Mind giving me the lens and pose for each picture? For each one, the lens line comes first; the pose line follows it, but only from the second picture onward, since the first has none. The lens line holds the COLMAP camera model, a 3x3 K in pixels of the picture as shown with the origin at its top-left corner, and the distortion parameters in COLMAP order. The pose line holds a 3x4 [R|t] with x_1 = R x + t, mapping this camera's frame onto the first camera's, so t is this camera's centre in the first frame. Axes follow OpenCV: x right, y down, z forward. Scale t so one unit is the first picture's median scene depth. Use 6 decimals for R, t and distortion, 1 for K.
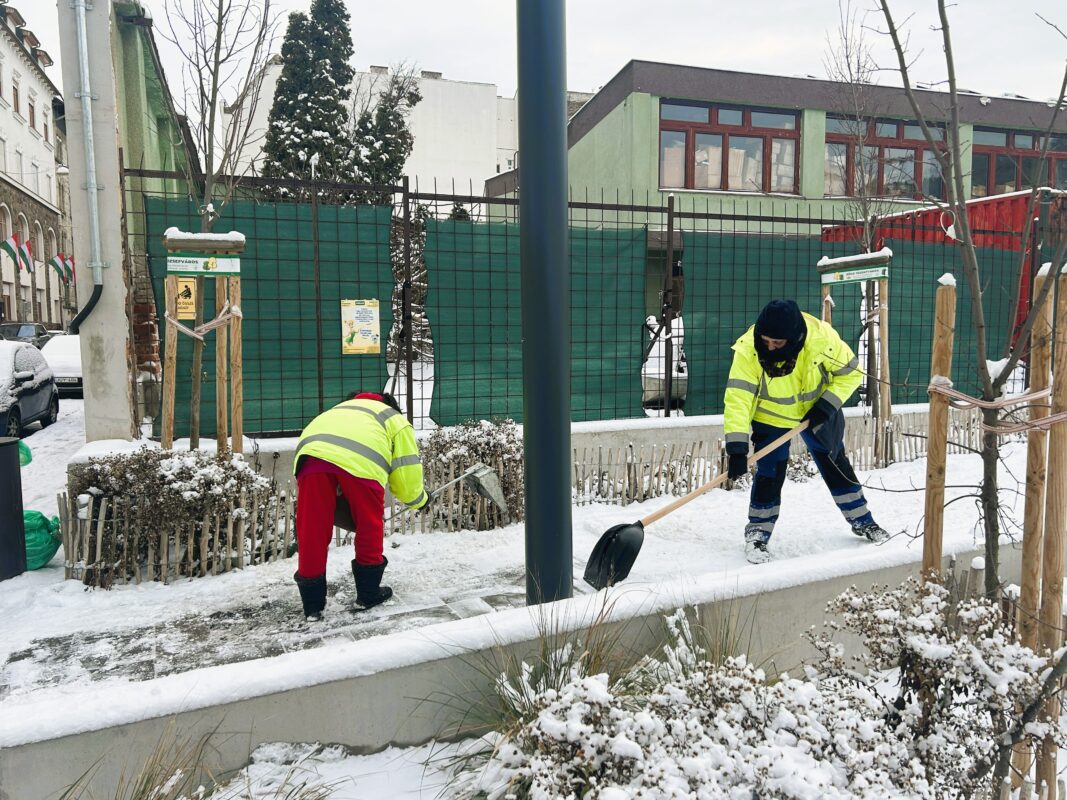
lens RADIAL K [[846.2, 0, 535.7], [0, 846.2, 393.9], [0, 0, 1]] dist [0.023908, -0.006422]
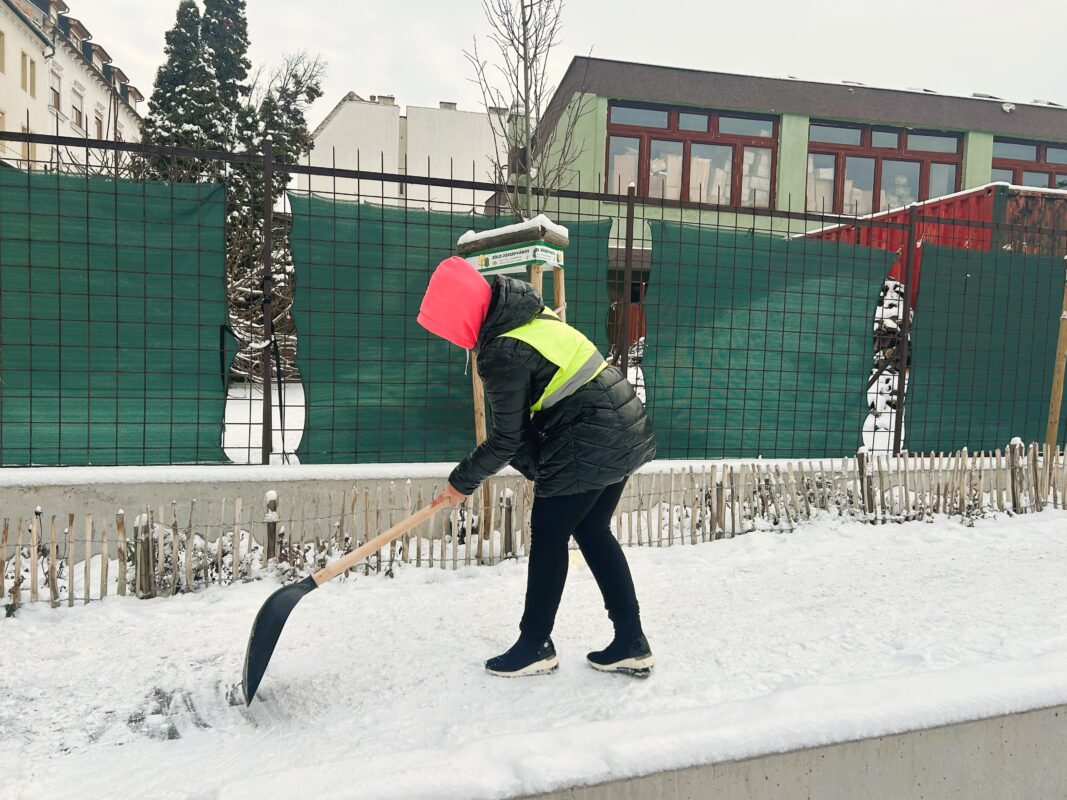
lens RADIAL K [[793.3, 0, 531.7], [0, 793.3, 409.5], [0, 0, 1]] dist [0.022538, -0.007701]
pose [[0.991687, 0.041026, -0.121957, 0.176090], [-0.042519, 0.999049, -0.009664, -0.007764], [0.121445, 0.014769, 0.992488, 0.151548]]
